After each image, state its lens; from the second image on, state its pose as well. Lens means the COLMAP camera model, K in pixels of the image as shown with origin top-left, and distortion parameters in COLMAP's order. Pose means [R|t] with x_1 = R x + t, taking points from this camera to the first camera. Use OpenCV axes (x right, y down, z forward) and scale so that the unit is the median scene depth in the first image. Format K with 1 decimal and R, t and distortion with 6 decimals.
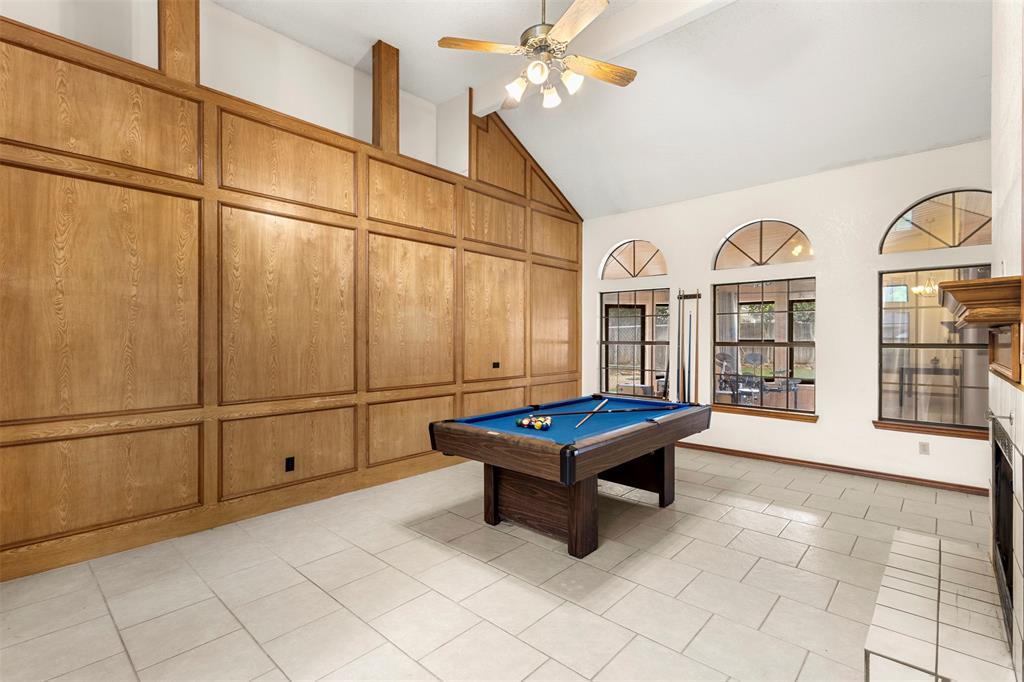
lens RADIAL K [[468.7, 0, 516.3], [0, 468.7, 336.8], [0, 0, 1]] dist [0.000680, -0.000953]
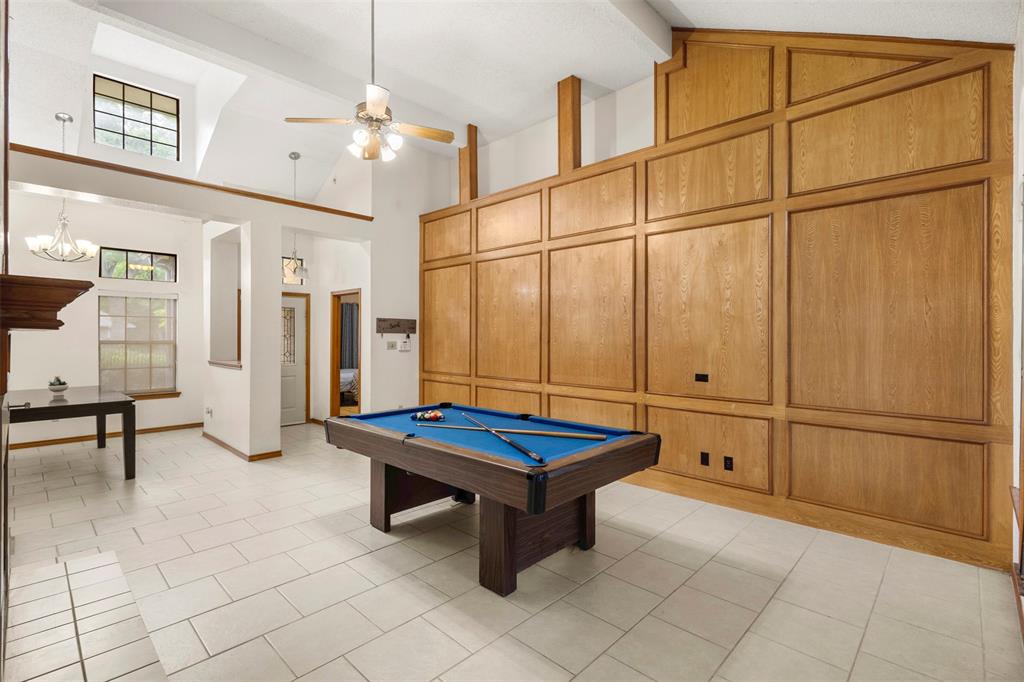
lens RADIAL K [[468.7, 0, 518.7], [0, 468.7, 341.4], [0, 0, 1]] dist [0.000680, -0.000953]
pose [[-0.025607, 0.007259, -0.999646, 0.806666], [-0.001349, 0.999972, 0.007296, -0.000039], [0.999671, 0.001535, -0.025596, 0.863303]]
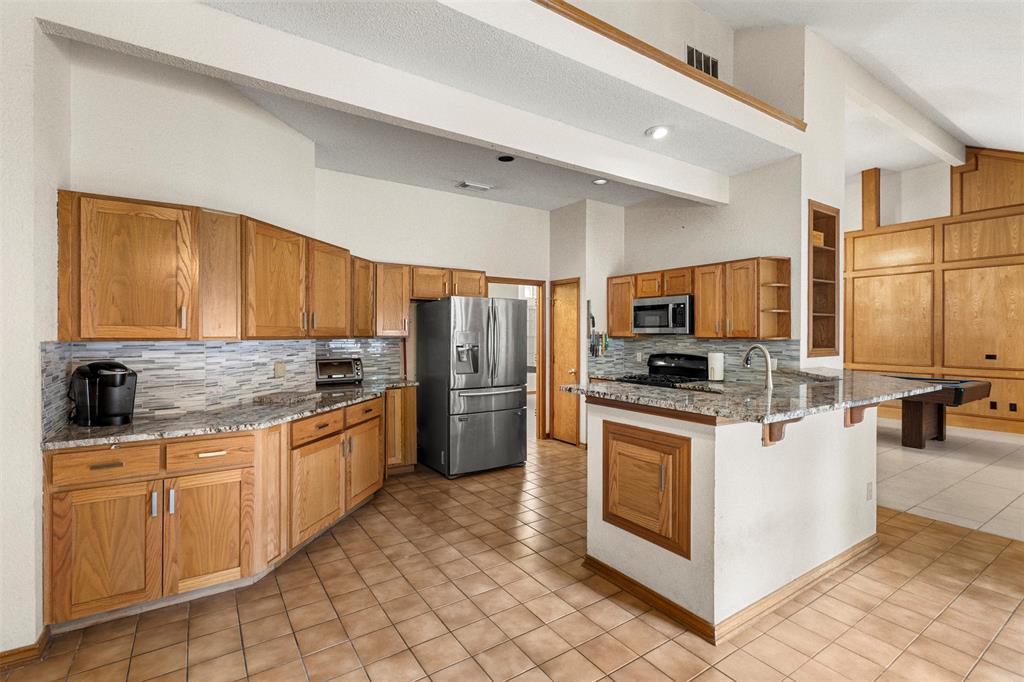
lens RADIAL K [[468.7, 0, 514.7], [0, 468.7, 339.6], [0, 0, 1]] dist [0.000680, -0.000953]
pose [[-0.203089, 0.000086, -0.979160, 1.631006], [-0.006103, 0.999980, 0.001354, 0.026279], [0.979141, 0.006251, -0.203084, 0.049199]]
